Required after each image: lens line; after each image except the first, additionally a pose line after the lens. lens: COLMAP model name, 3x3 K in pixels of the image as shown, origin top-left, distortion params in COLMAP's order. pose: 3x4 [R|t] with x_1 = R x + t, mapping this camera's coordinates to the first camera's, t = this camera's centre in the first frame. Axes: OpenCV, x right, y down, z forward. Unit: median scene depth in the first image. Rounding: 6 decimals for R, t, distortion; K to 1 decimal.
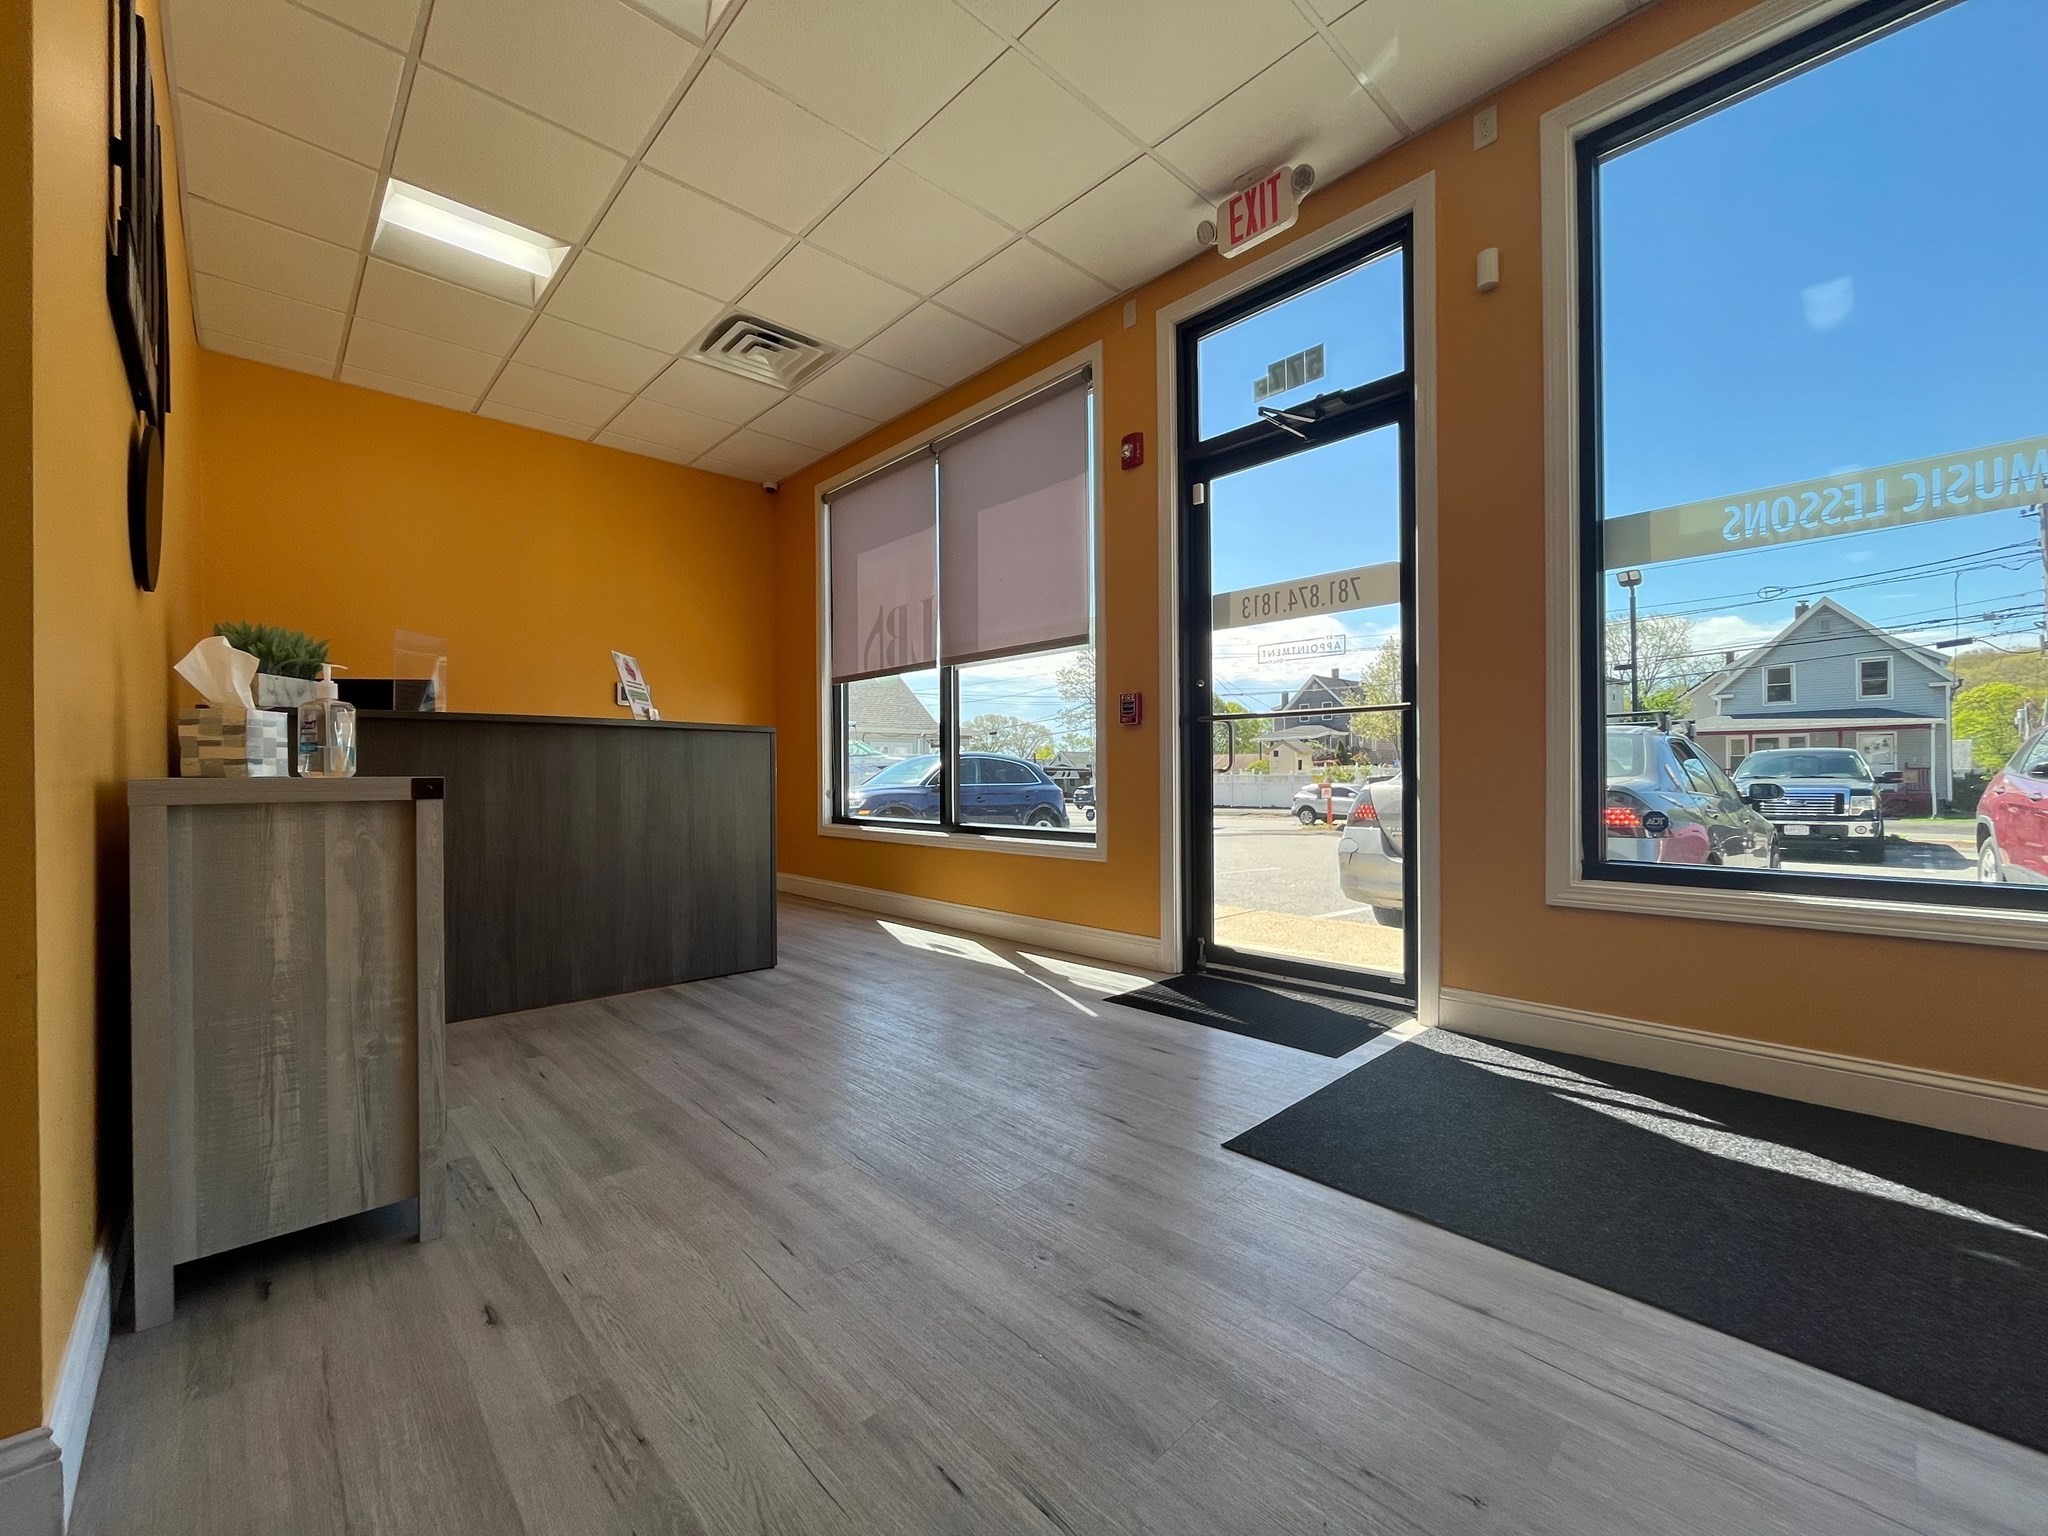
lens RADIAL K [[832.5, 0, 1024.0], [0, 832.5, 773.8], [0, 0, 1]] dist [-0.001958, -0.000458]
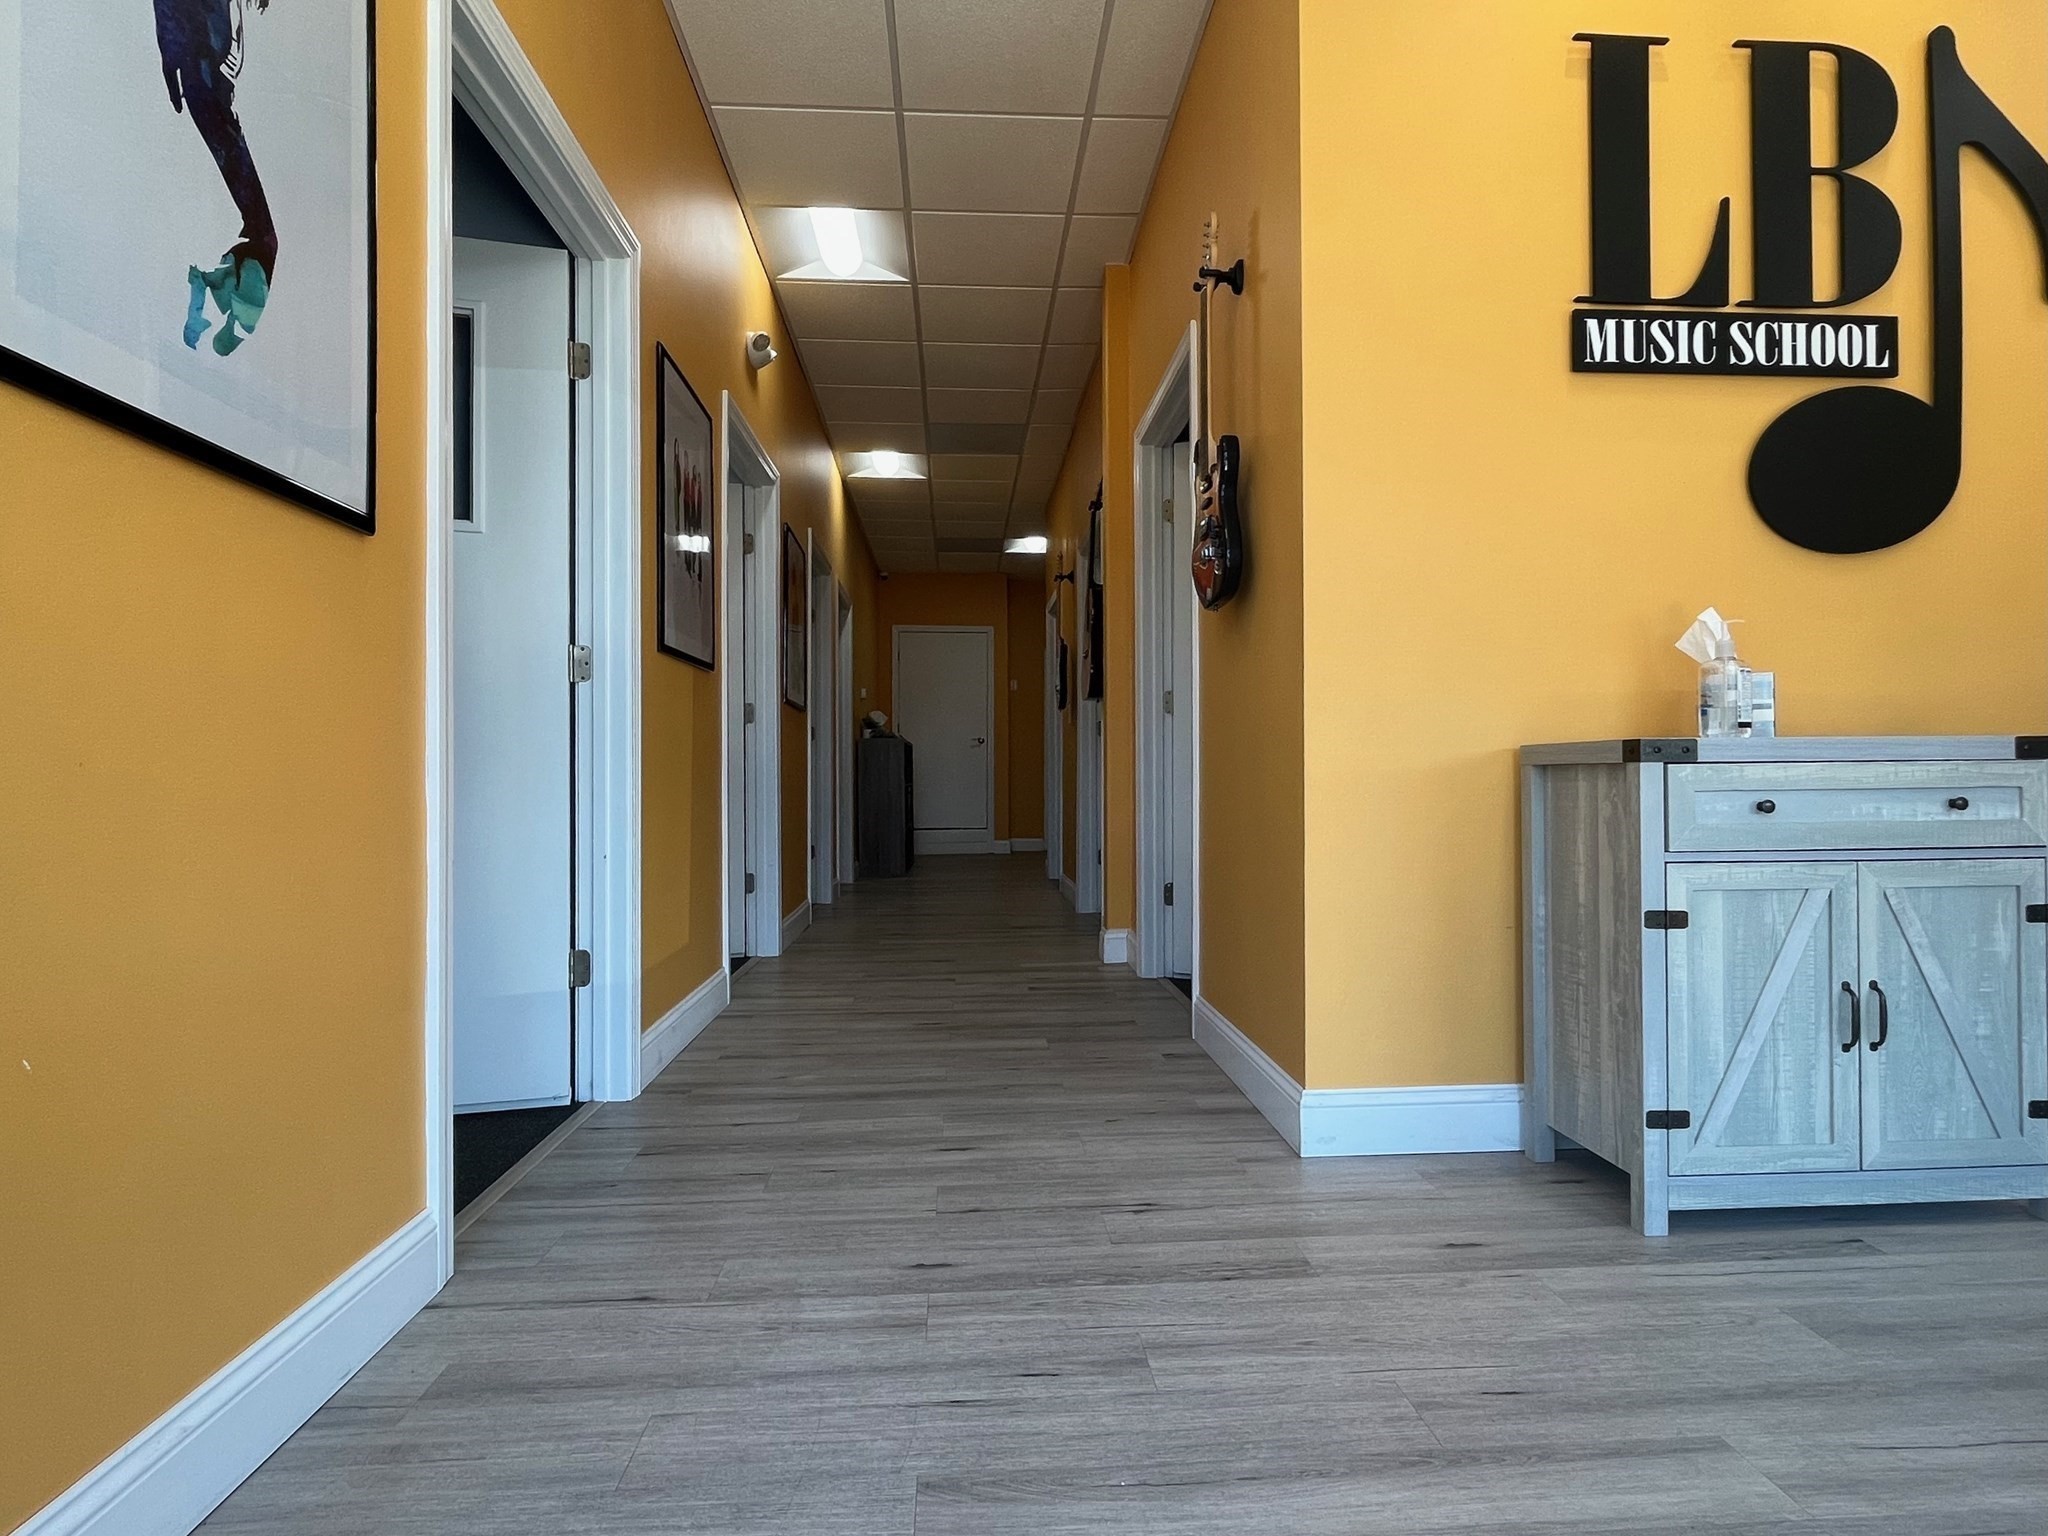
lens RADIAL K [[1088.8, 0, 1025.6], [0, 1088.8, 772.6], [0, 0, 1]] dist [-0.002020, -0.000029]
pose [[-0.638003, 0.008588, -0.769986, 0.449845], [0.011154, 0.999936, 0.001911, 0.021372], [0.769953, -0.007369, -0.638058, 0.839294]]
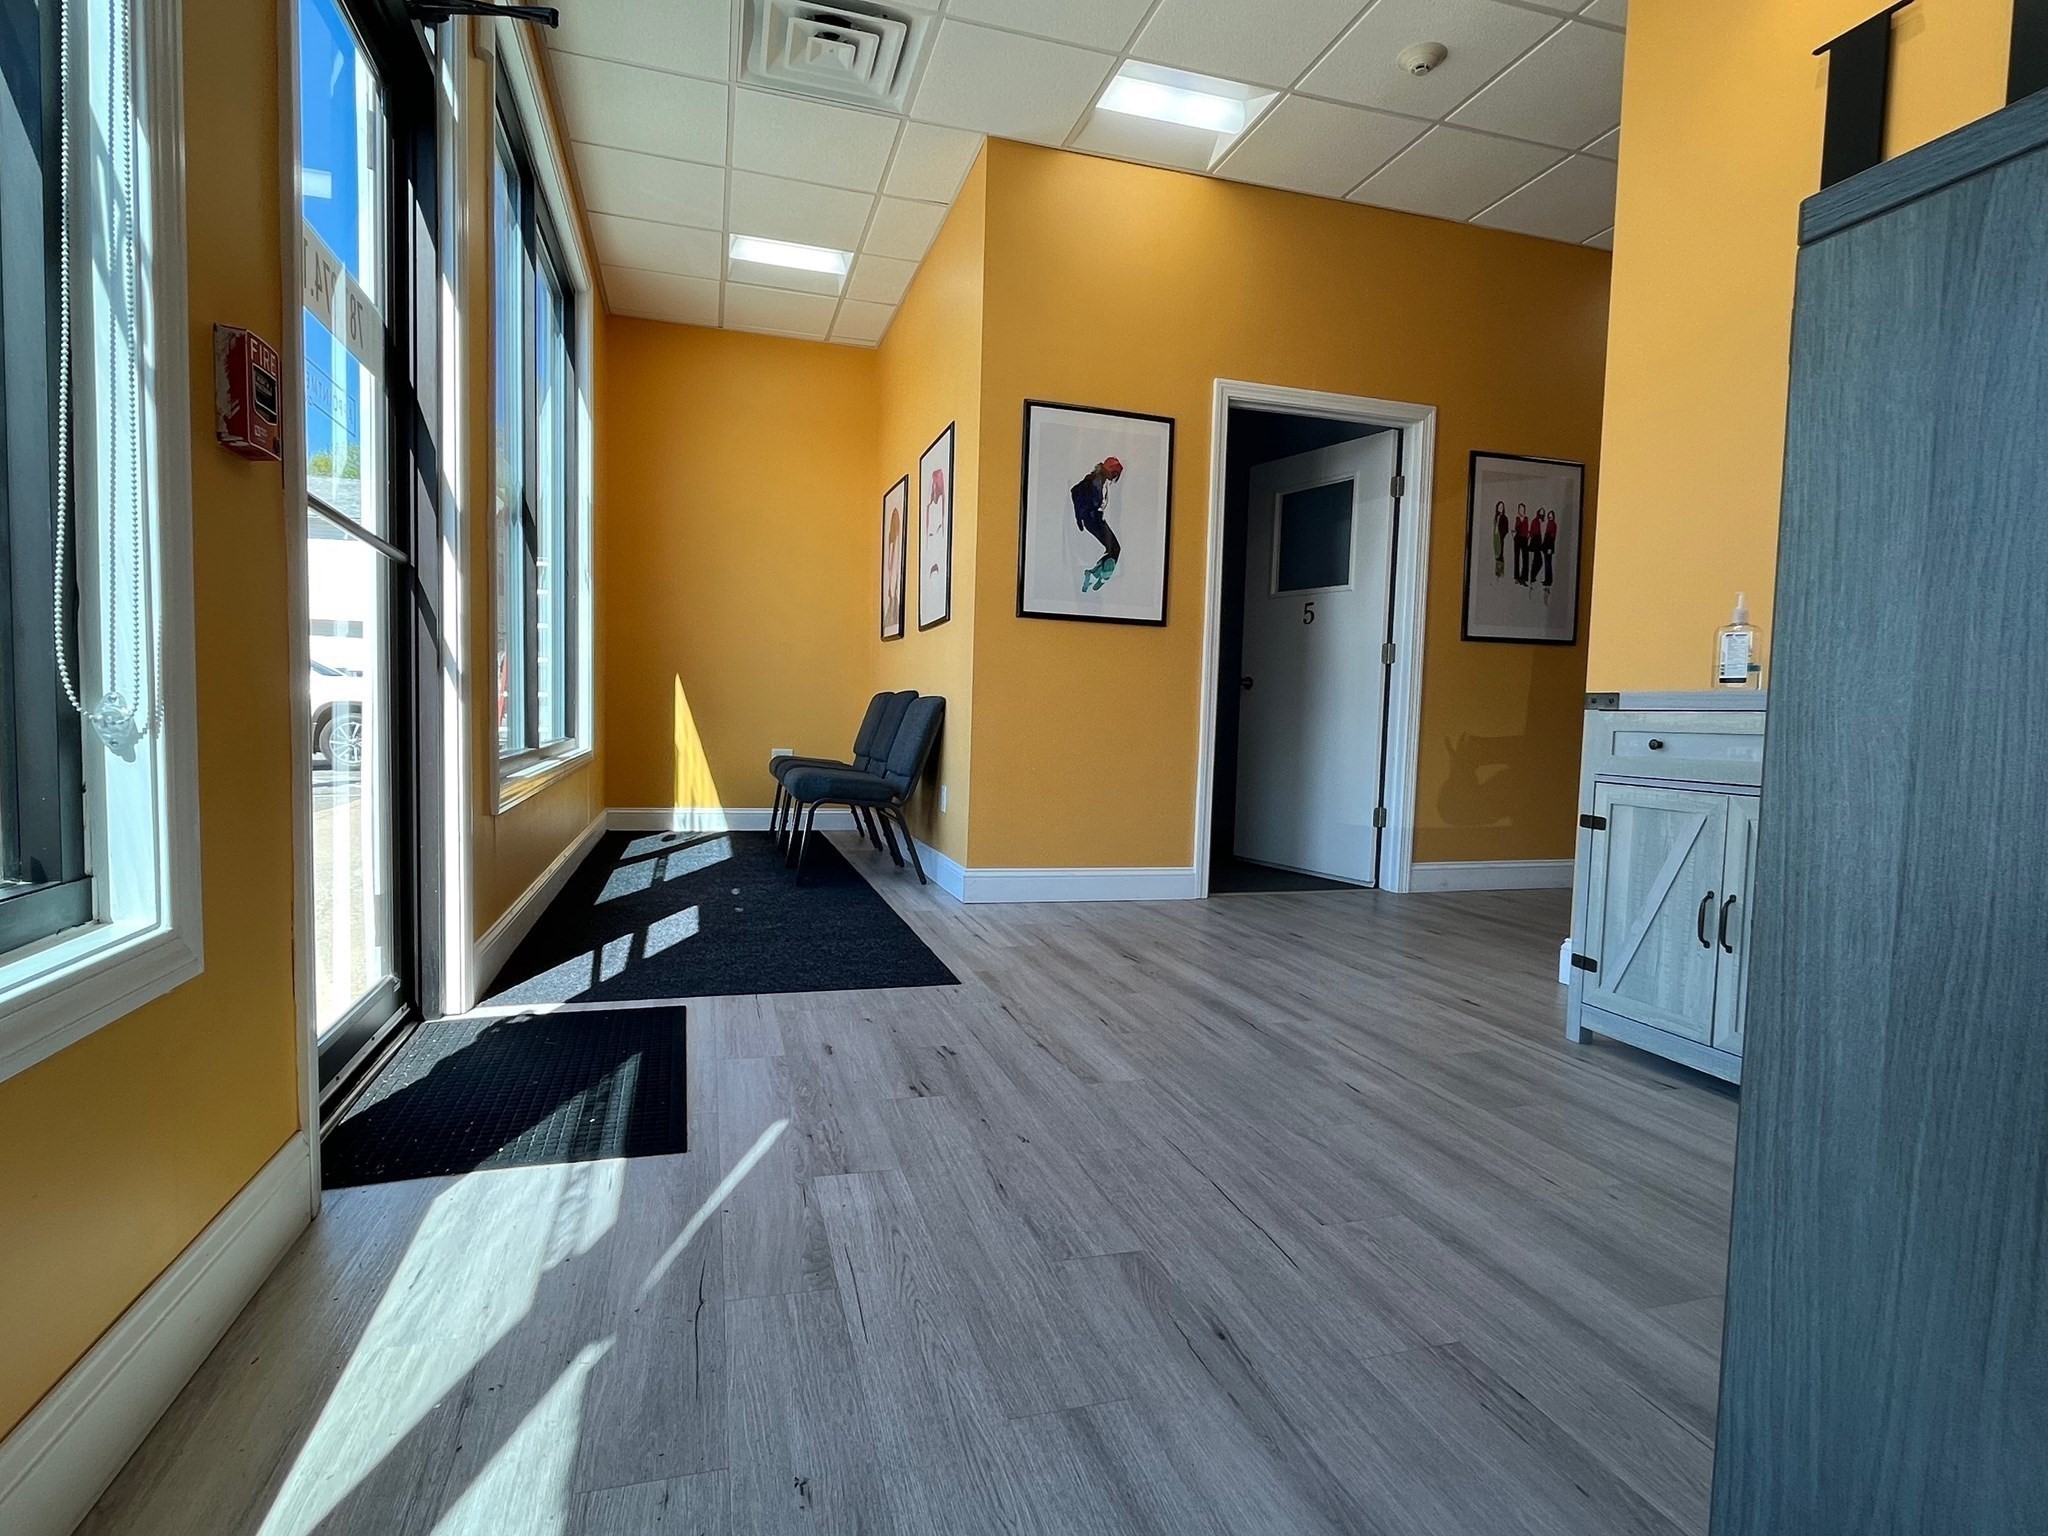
lens RADIAL K [[1049.5, 0, 1024.2], [0, 1049.5, 778.2], [0, 0, 1]] dist [-0.000678, -0.001164]
pose [[-0.895826, -0.044659, 0.442155, -0.433595], [-0.020225, 0.998004, 0.059825, 0.038440], [-0.443945, 0.044650, -0.894941, 1.938015]]
